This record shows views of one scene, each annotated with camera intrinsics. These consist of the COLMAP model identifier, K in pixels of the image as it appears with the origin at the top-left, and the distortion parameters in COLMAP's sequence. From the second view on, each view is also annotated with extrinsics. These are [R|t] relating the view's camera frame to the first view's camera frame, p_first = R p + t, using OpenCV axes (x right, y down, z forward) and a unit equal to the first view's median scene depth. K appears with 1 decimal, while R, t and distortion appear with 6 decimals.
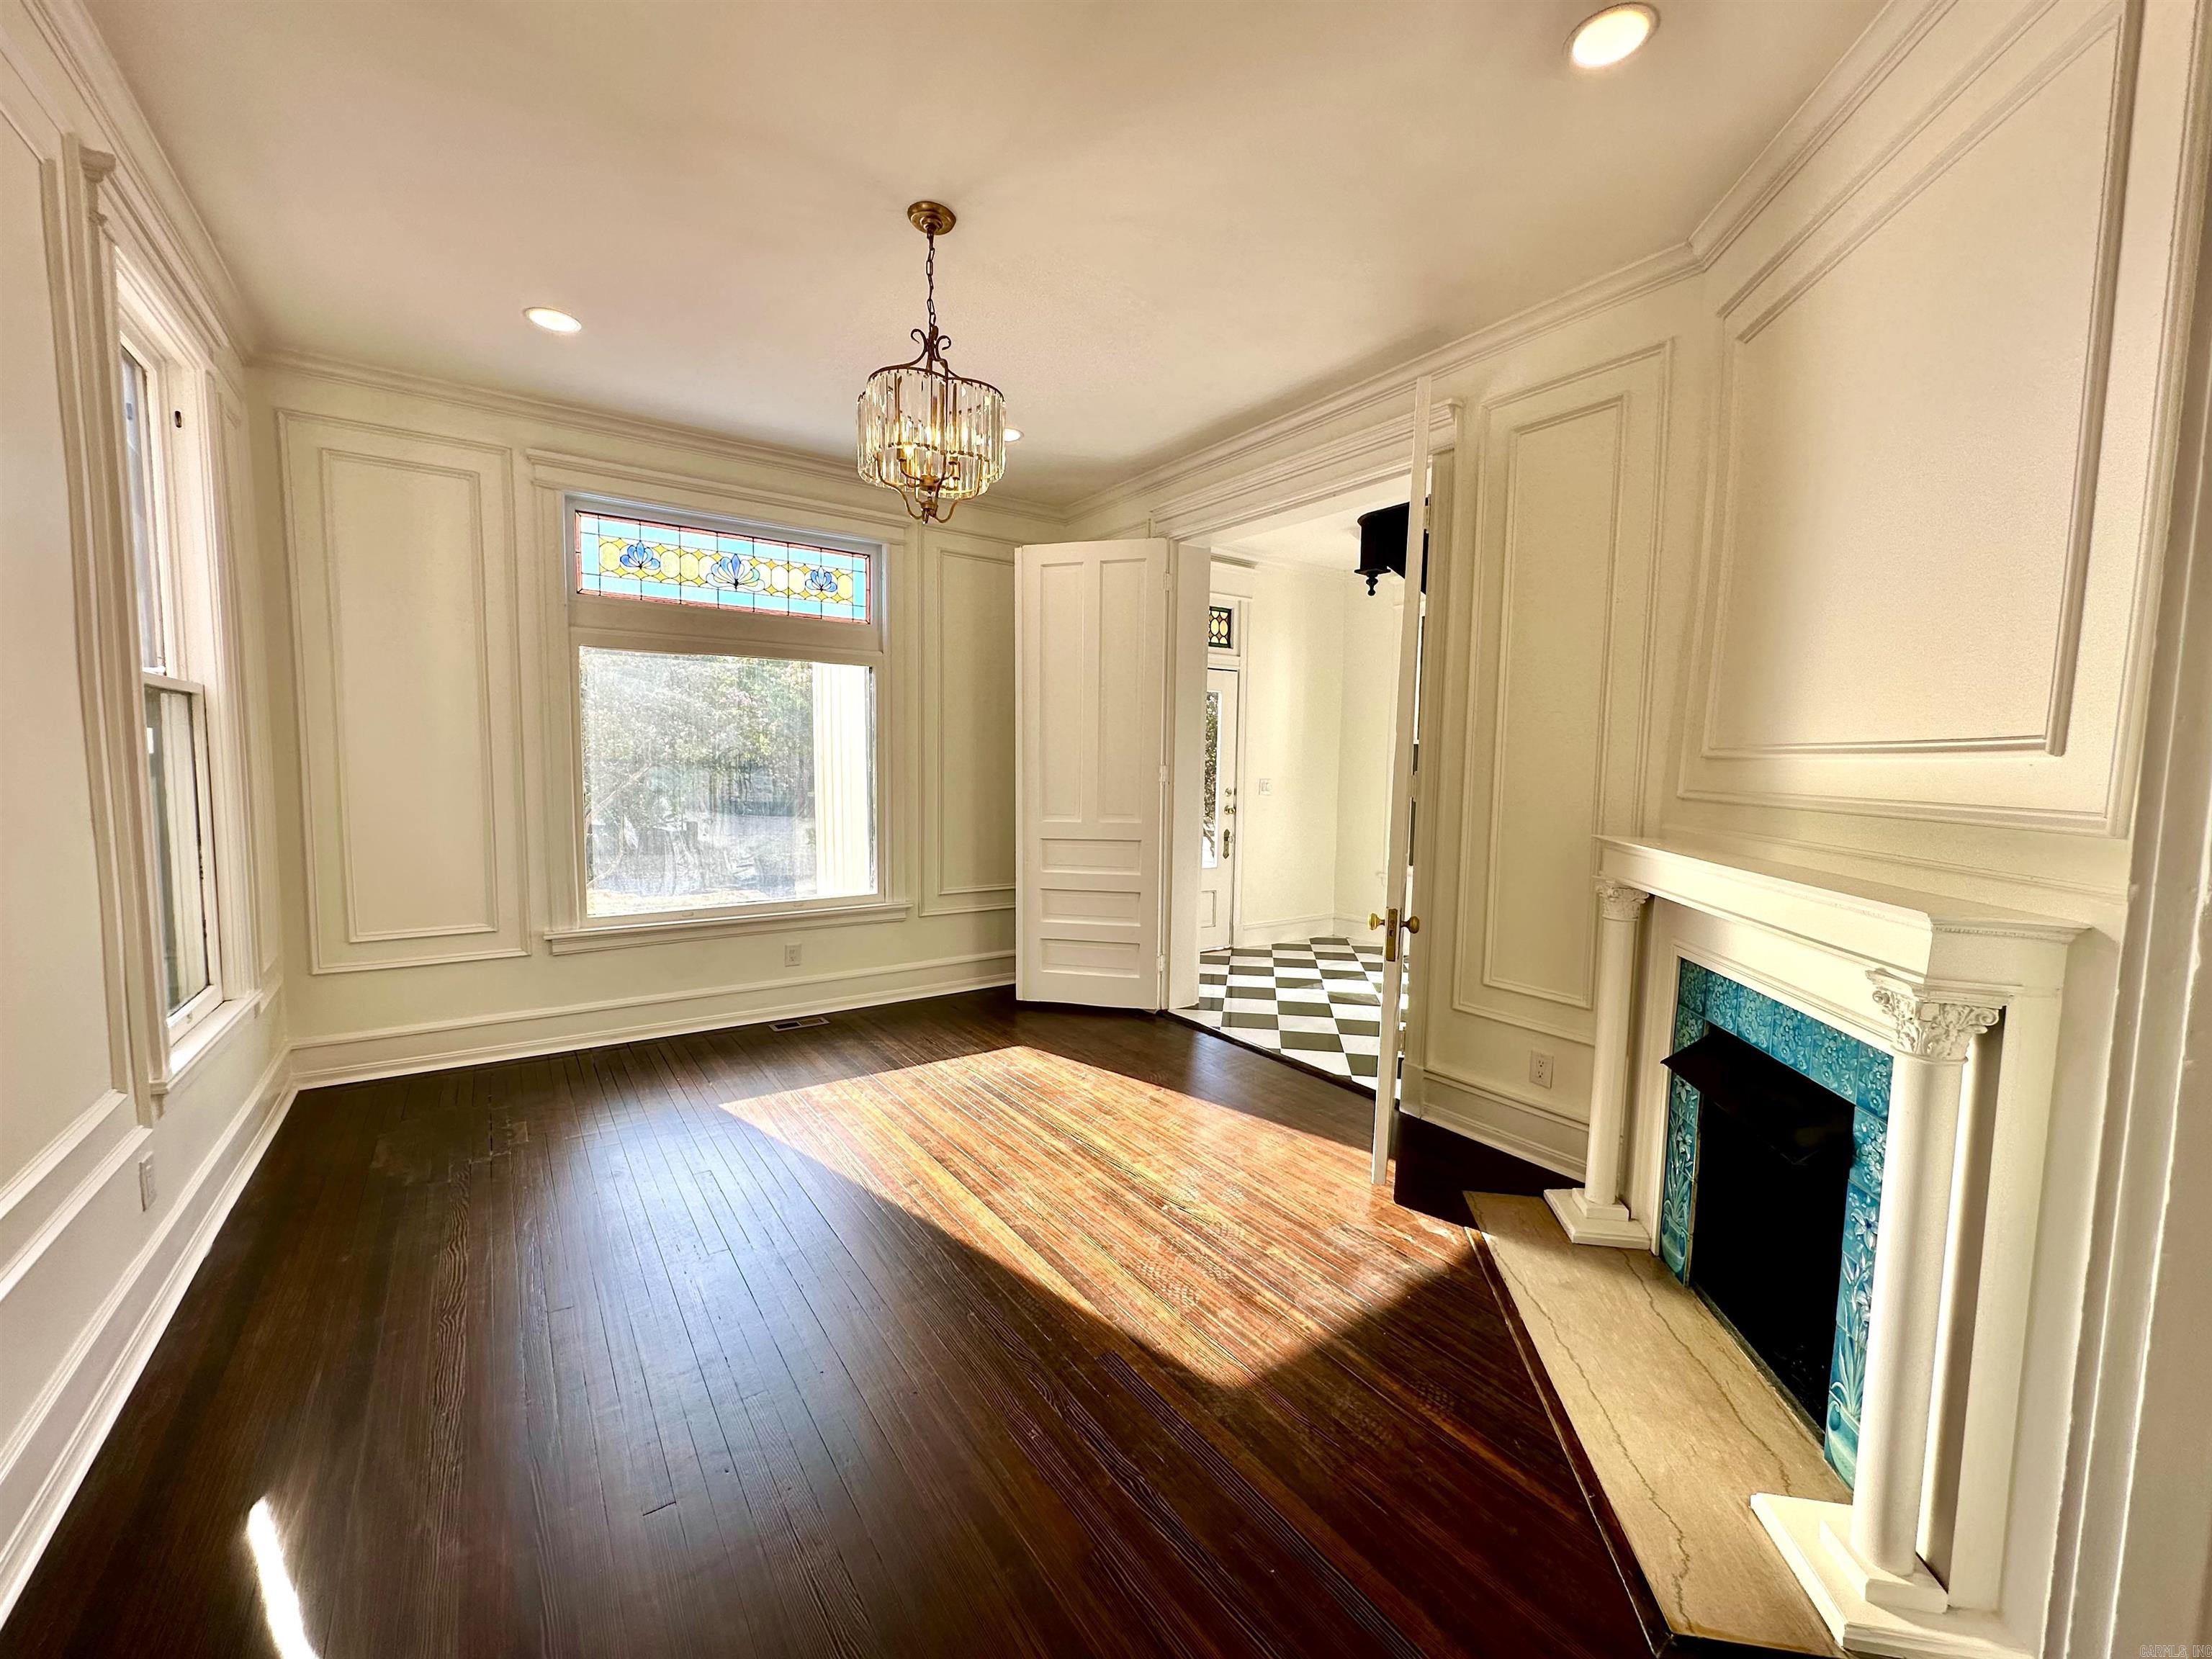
lens RADIAL K [[886.9, 0, 1102.2], [0, 886.9, 836.5], [0, 0, 1]] dist [-0.004370, 0.000939]
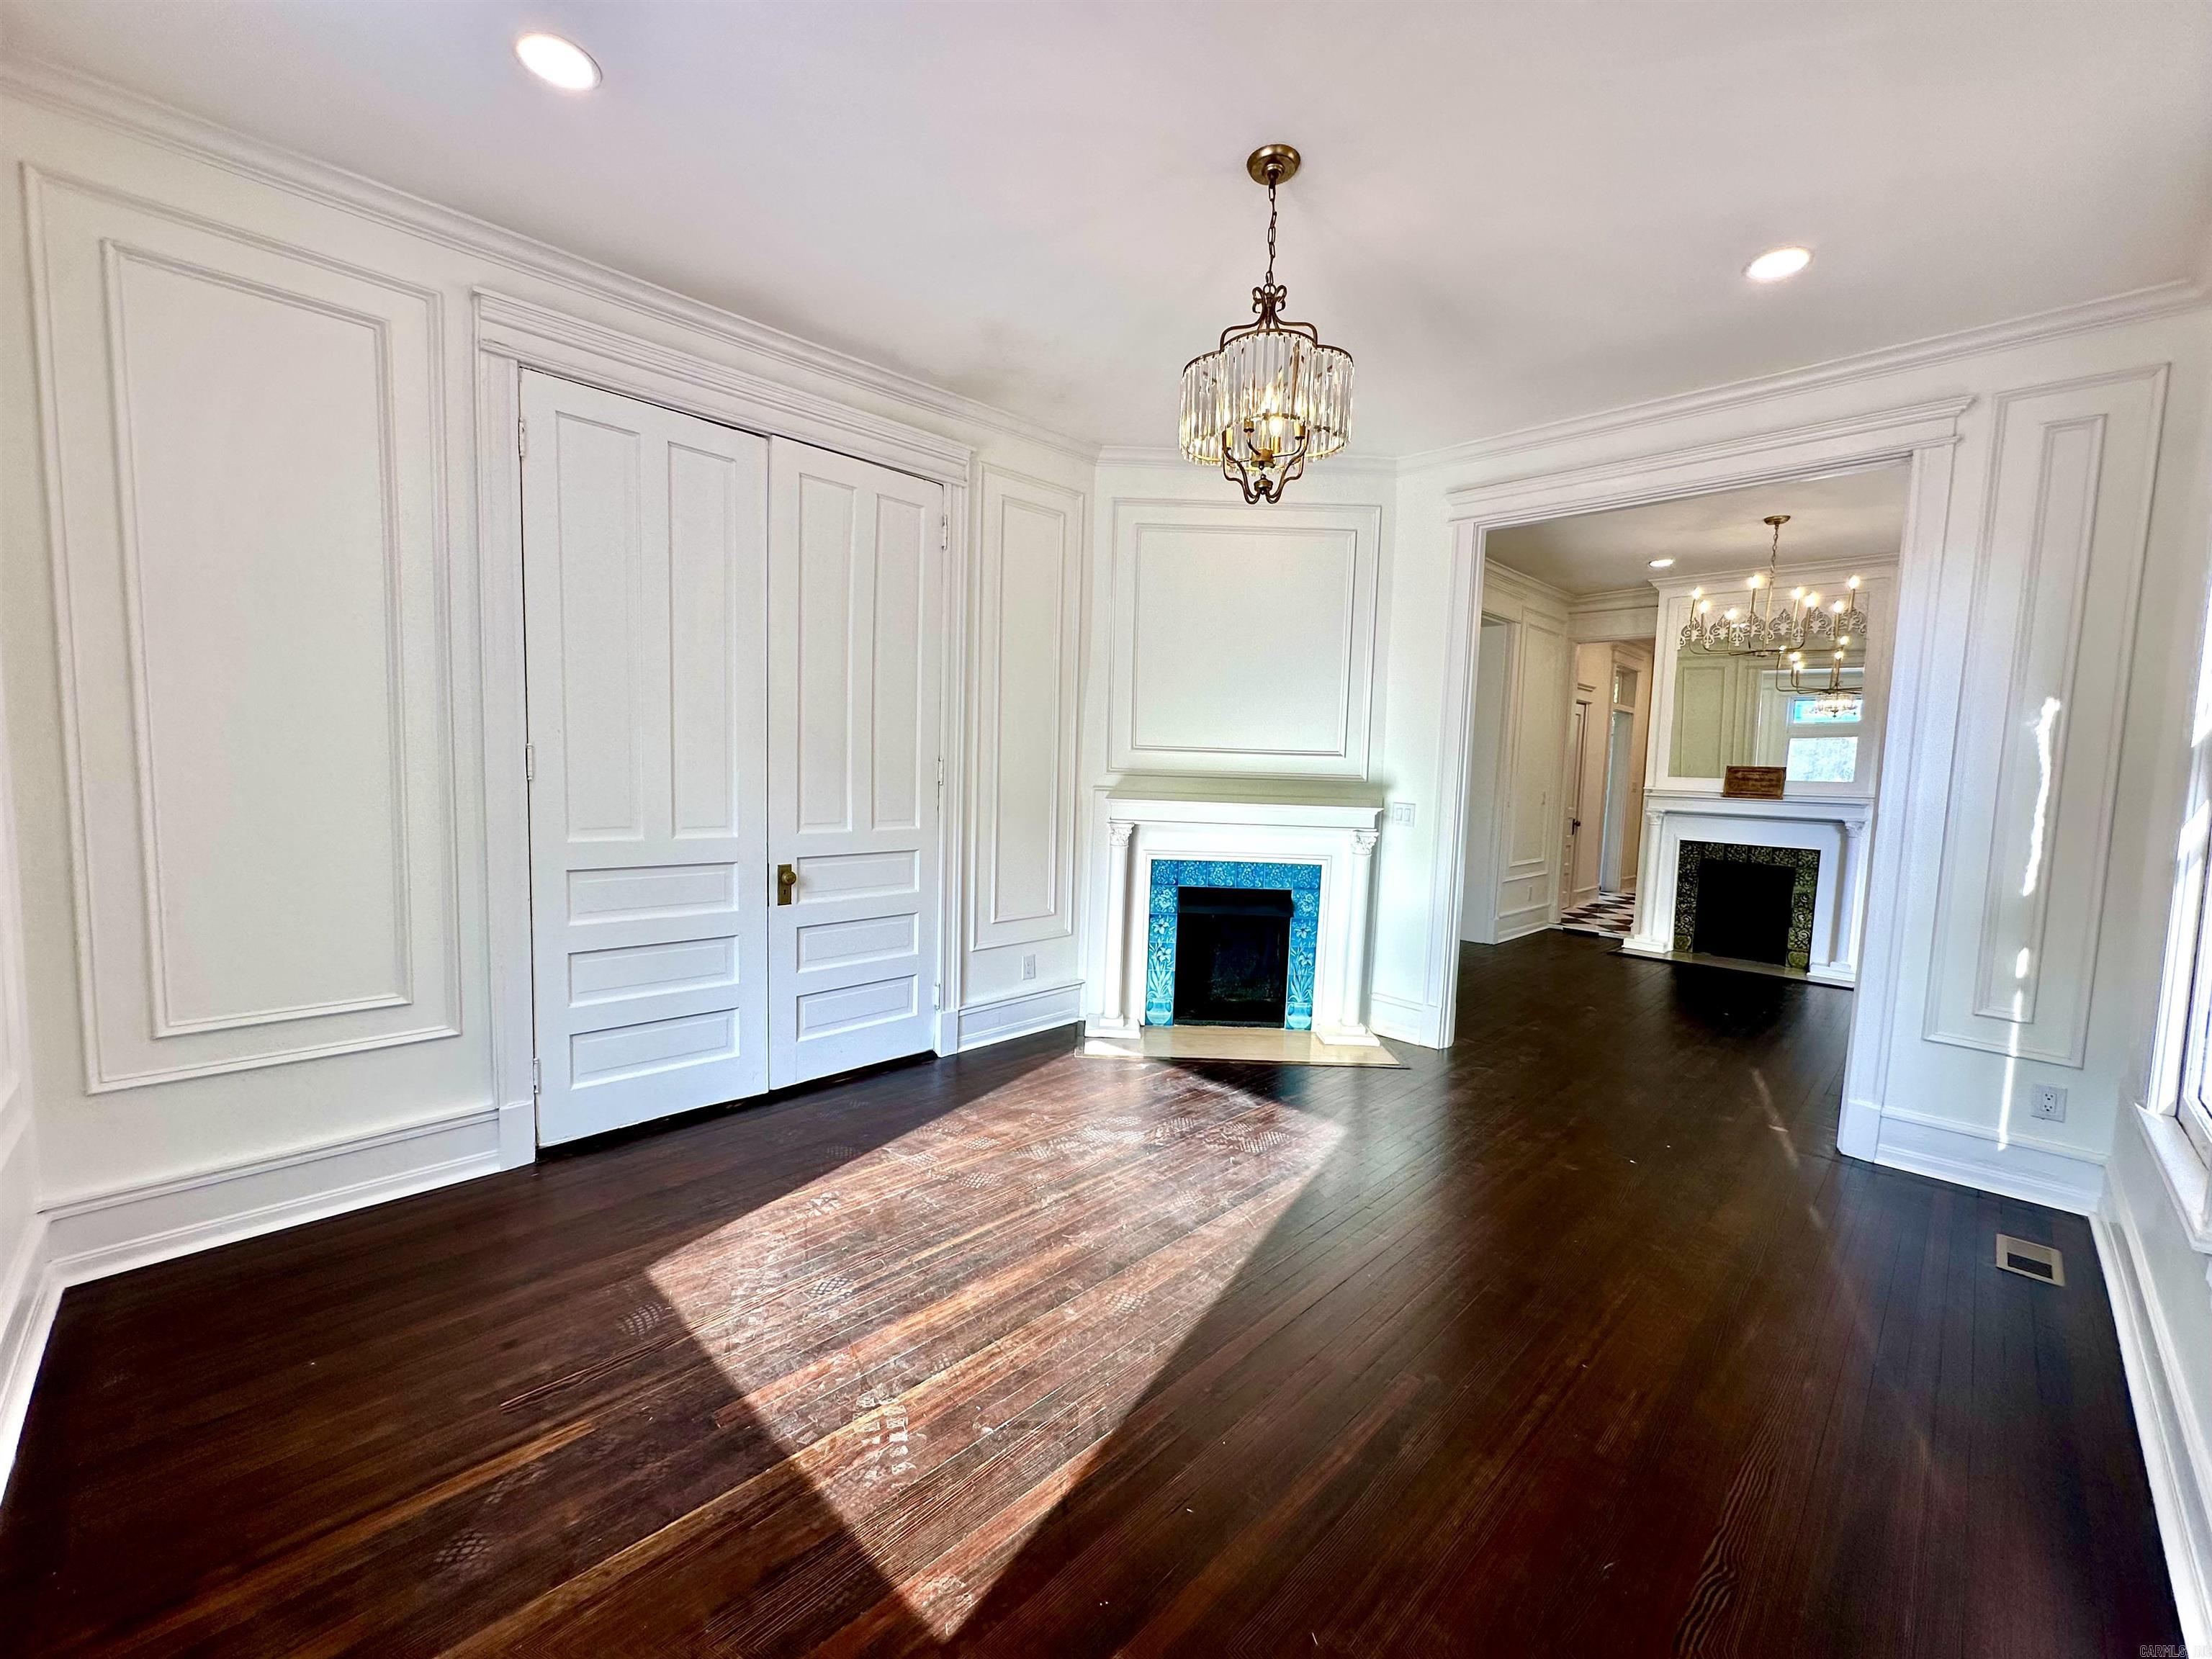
lens RADIAL K [[886.9, 0, 1097.2], [0, 886.9, 829.0], [0, 0, 1]] dist [-0.004370, 0.000939]
pose [[-0.166908, -0.097833, 0.981107, -0.603023], [0.055206, 0.992577, 0.108368, -0.071997], [-0.984426, 0.072250, -0.160268, 0.736611]]
